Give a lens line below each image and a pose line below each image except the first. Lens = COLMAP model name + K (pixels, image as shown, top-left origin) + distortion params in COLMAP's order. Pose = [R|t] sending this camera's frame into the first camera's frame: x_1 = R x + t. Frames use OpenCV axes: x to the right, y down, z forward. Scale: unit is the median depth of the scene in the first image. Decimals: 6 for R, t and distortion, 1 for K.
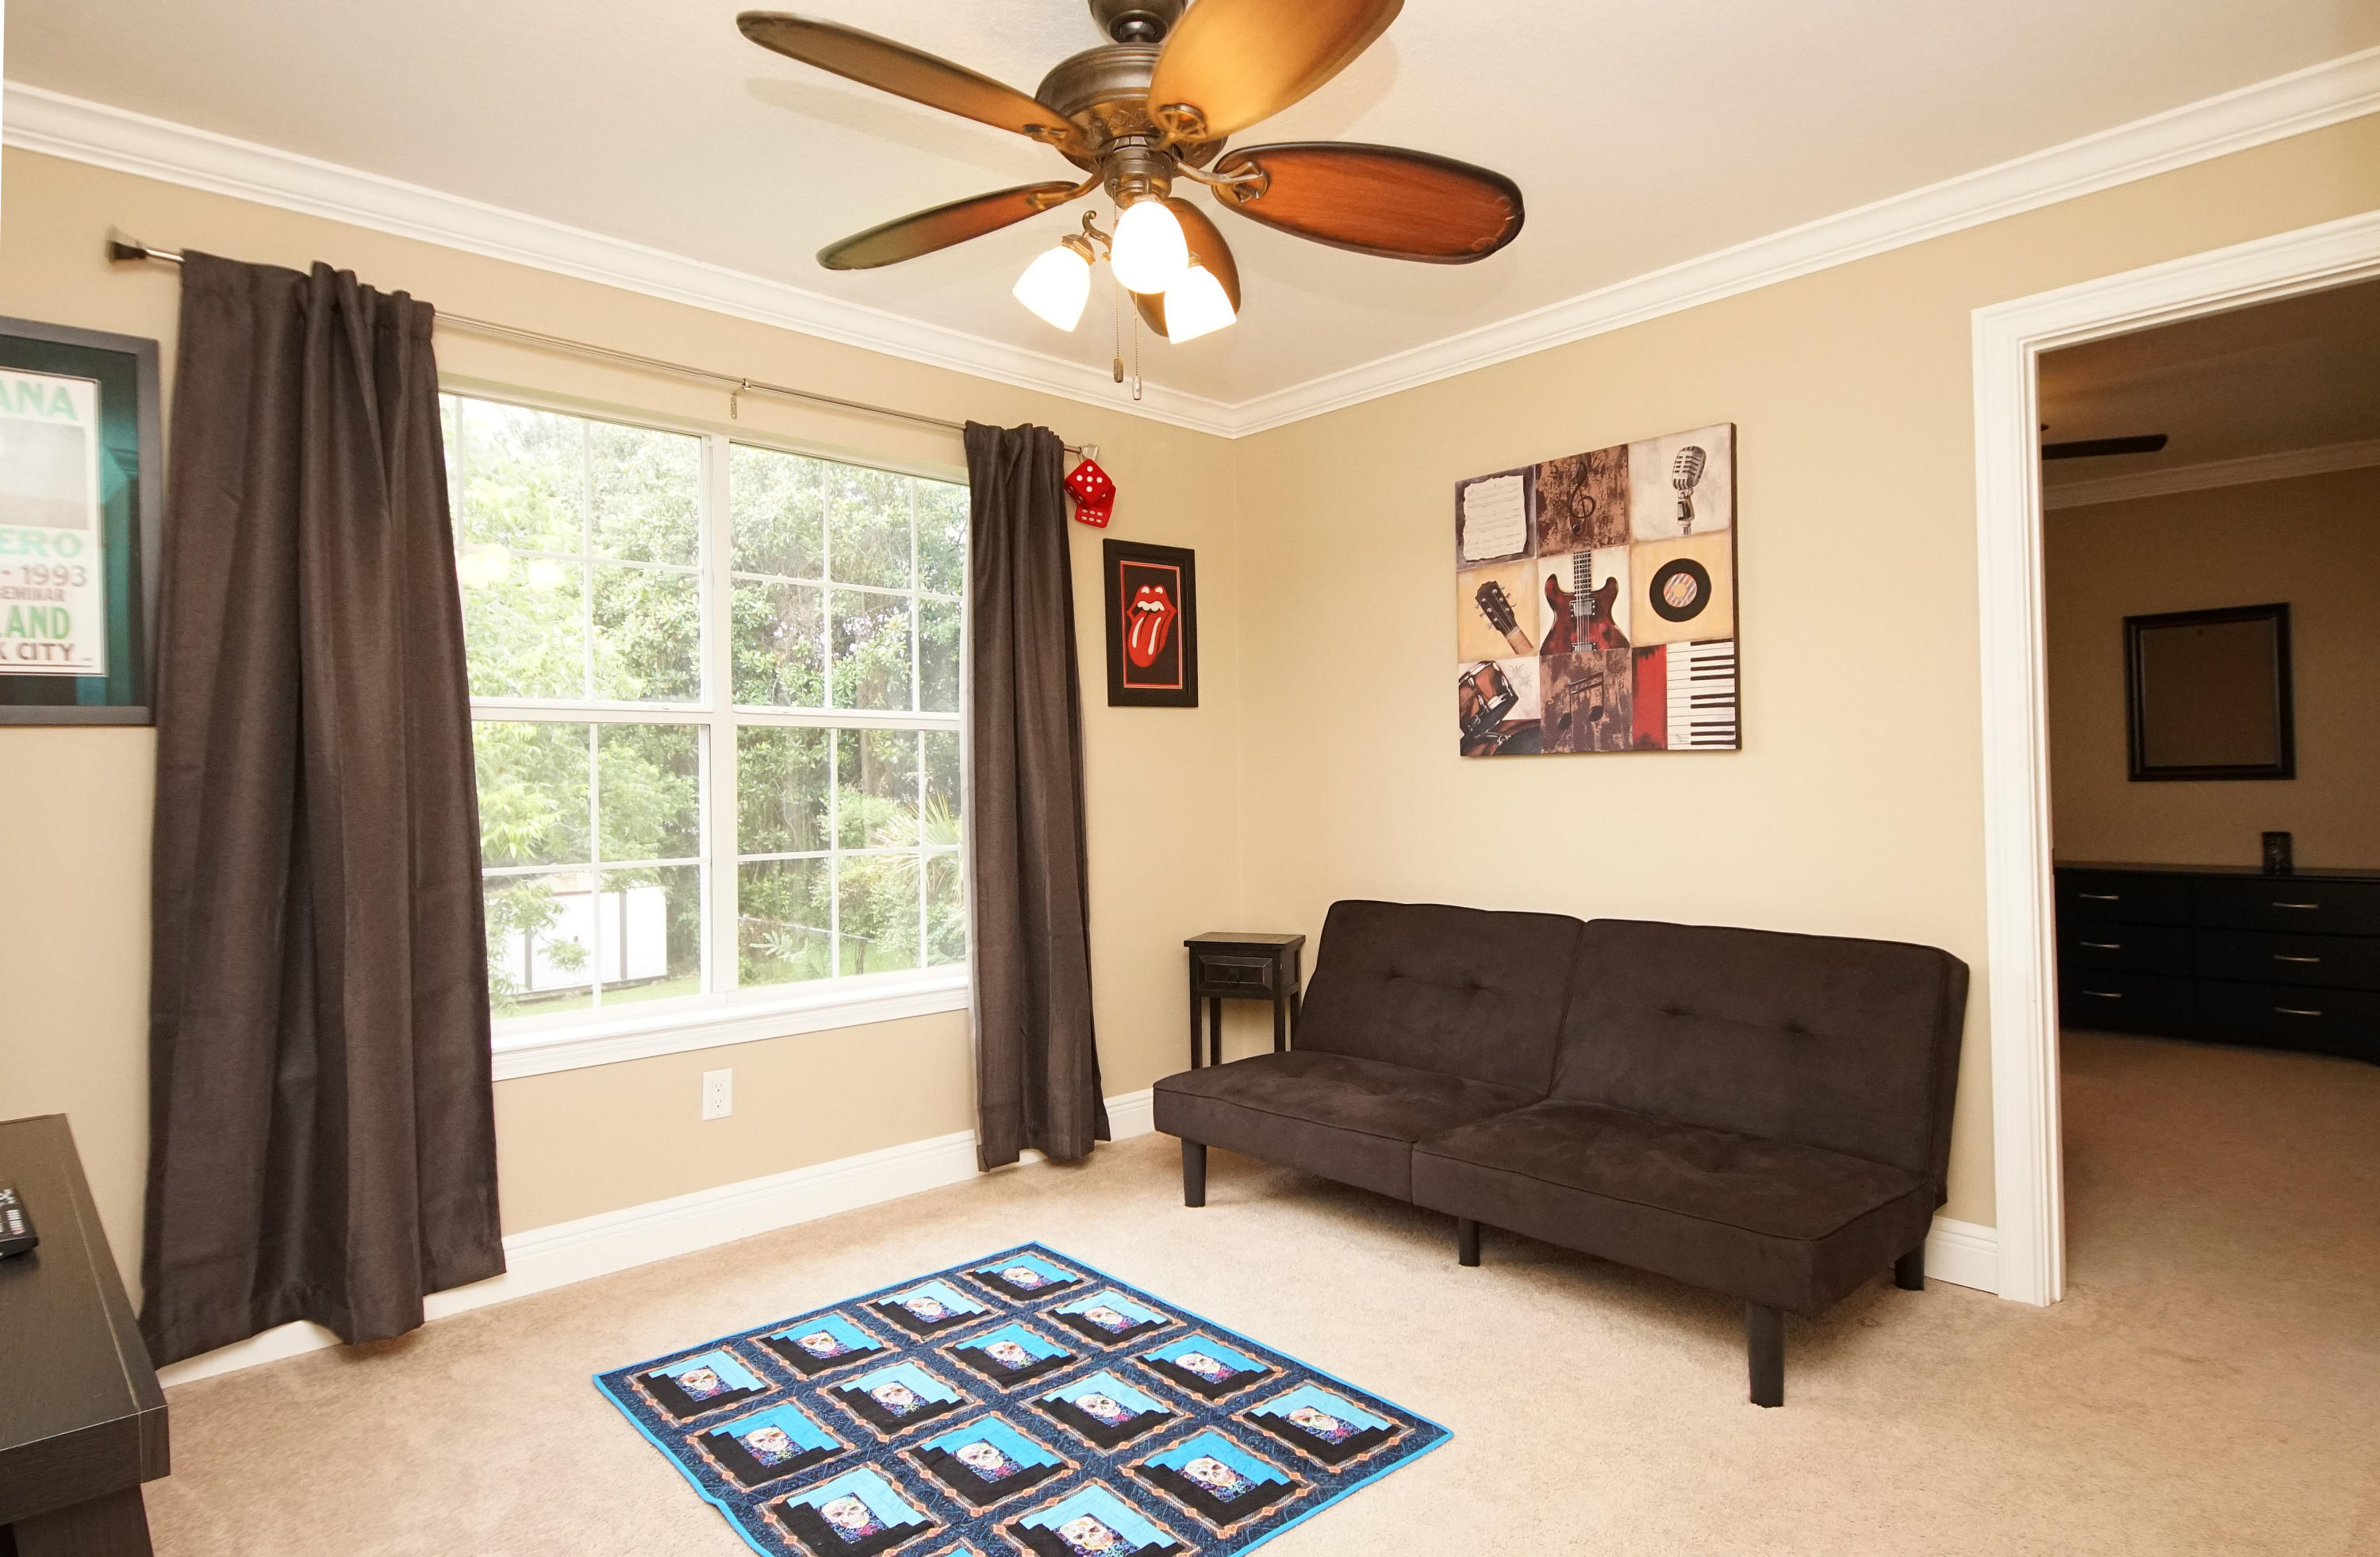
lens RADIAL K [[1306.1, 0, 1156.0], [0, 1306.1, 767.3], [0, 0, 1]] dist [0.019779, -0.000346]
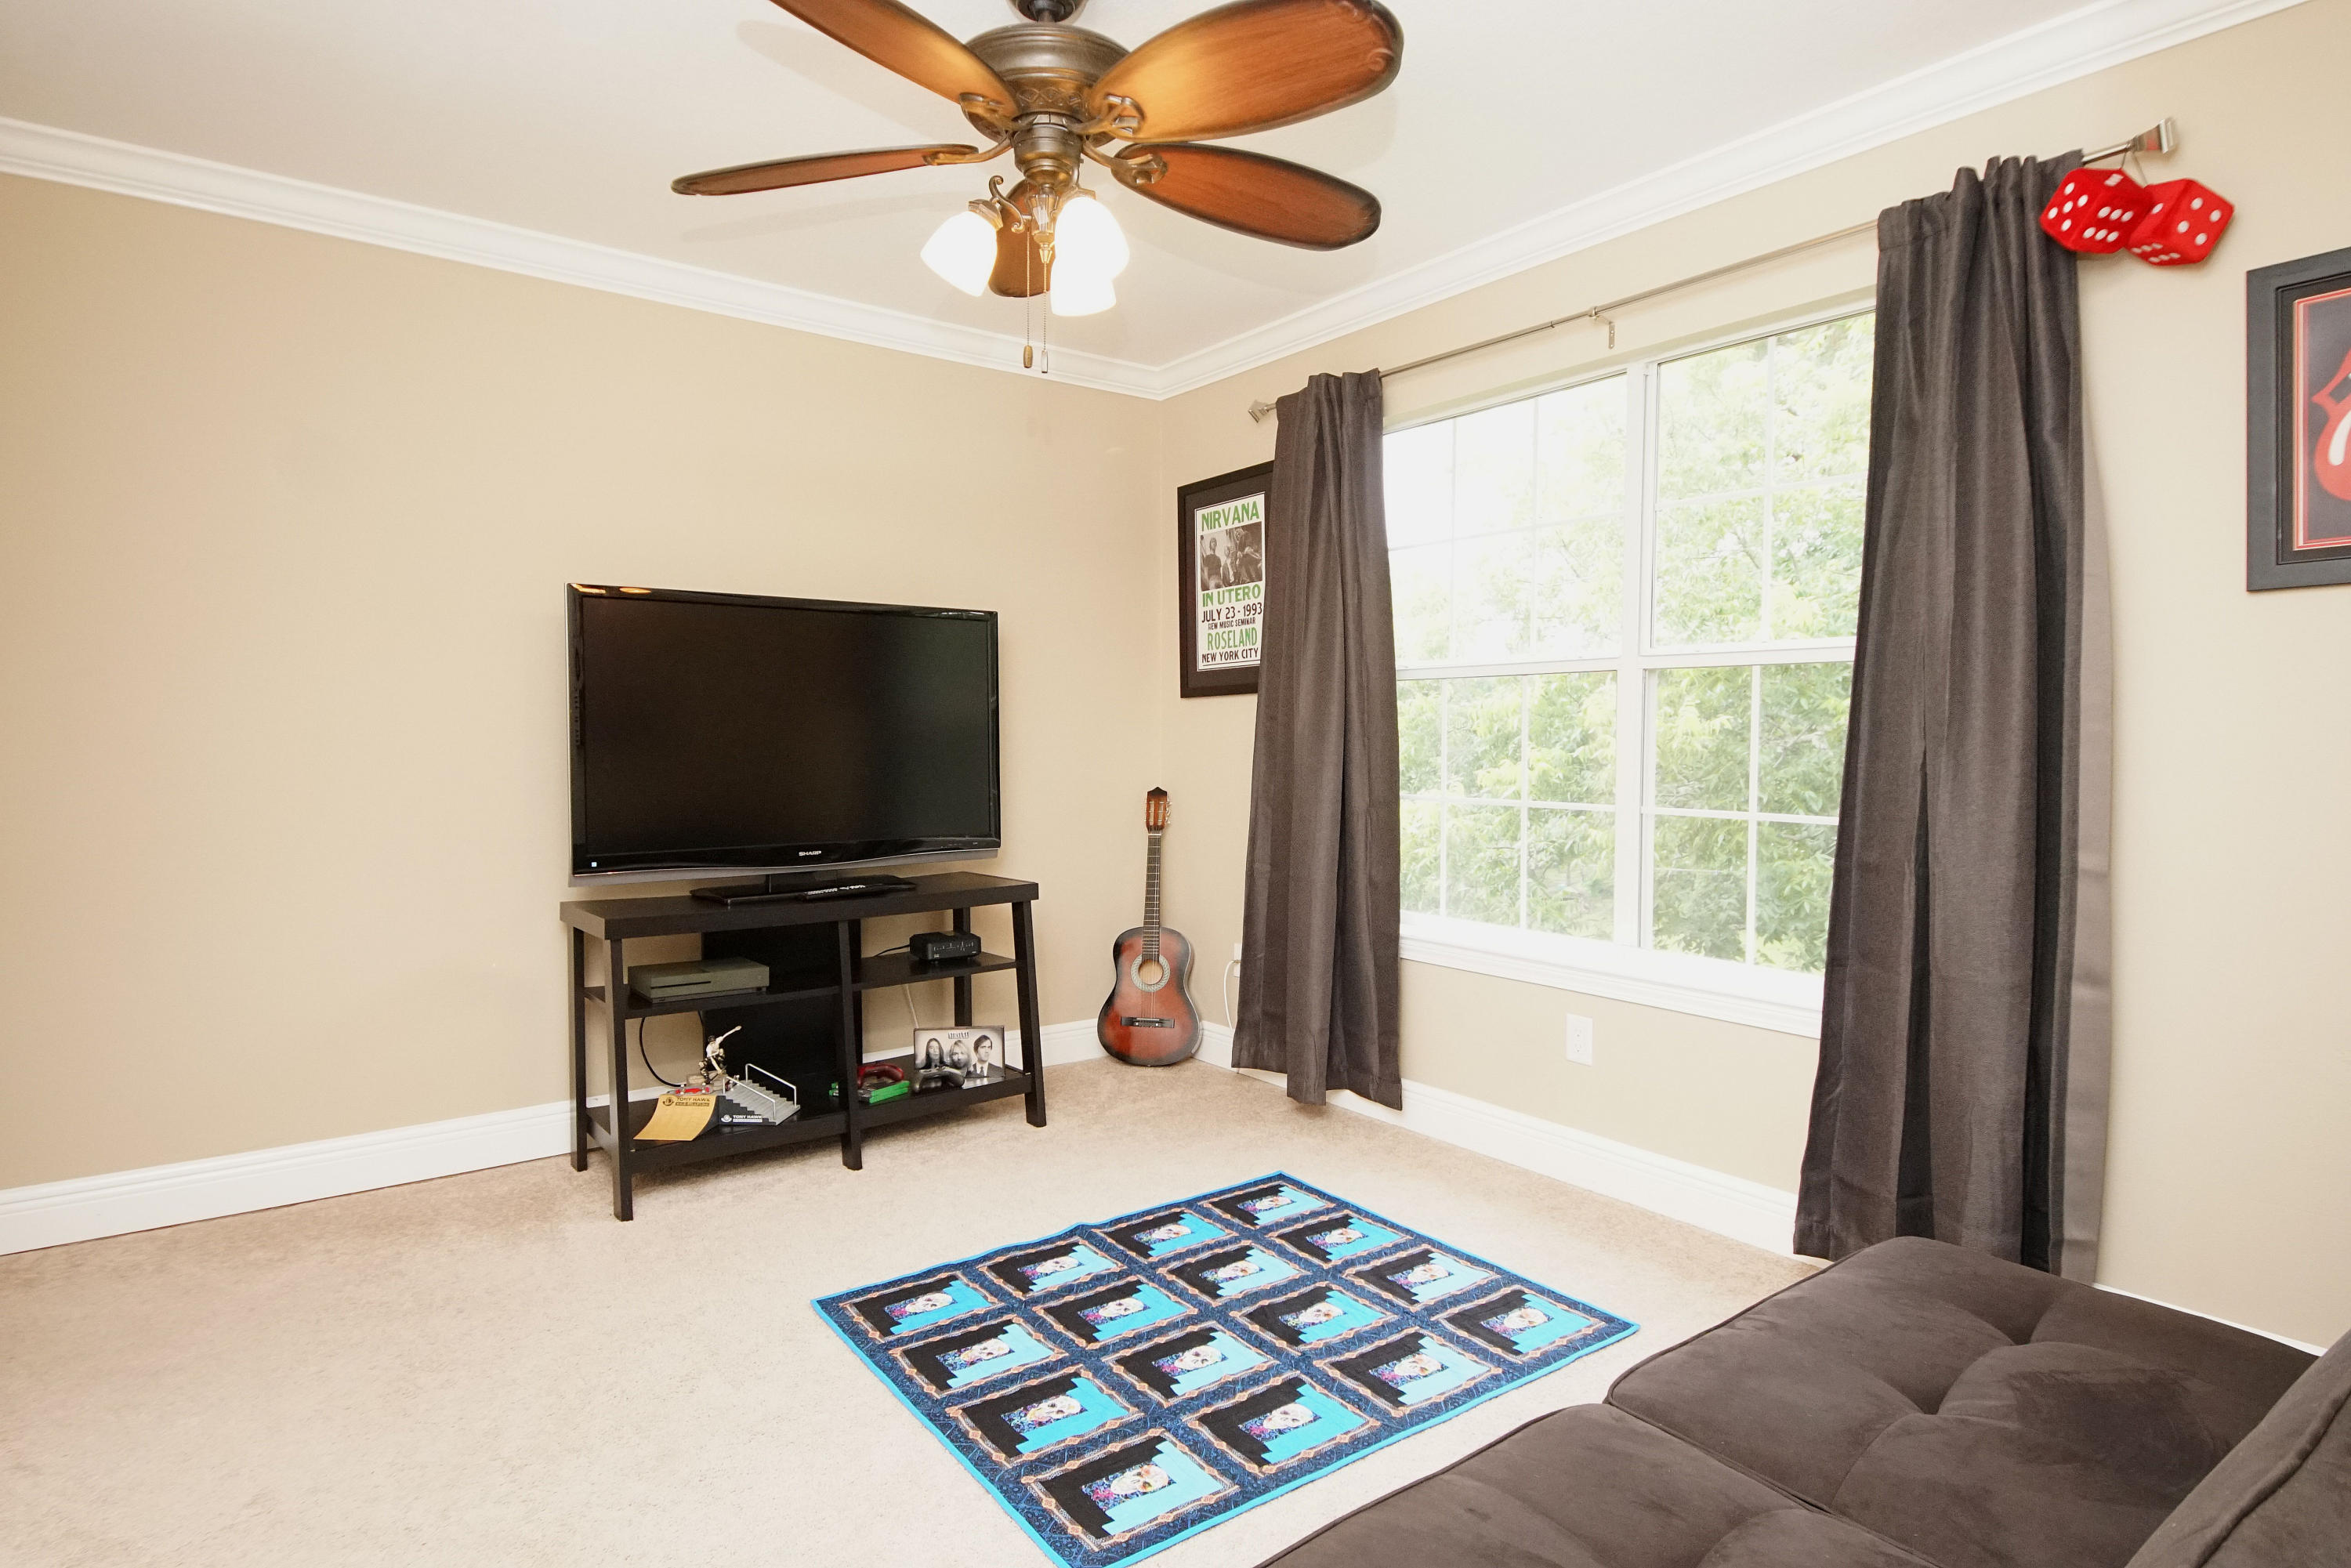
lens RADIAL K [[1255.3, 0, 1157.7], [0, 1255.3, 768.2], [0, 0, 1]] dist [0.036718, -0.034587]
pose [[-0.090606, 0.045404, -0.994851, 0.859554], [0.010259, 0.998950, 0.044657, -0.006496], [0.995834, -0.006160, -0.090977, 1.014536]]
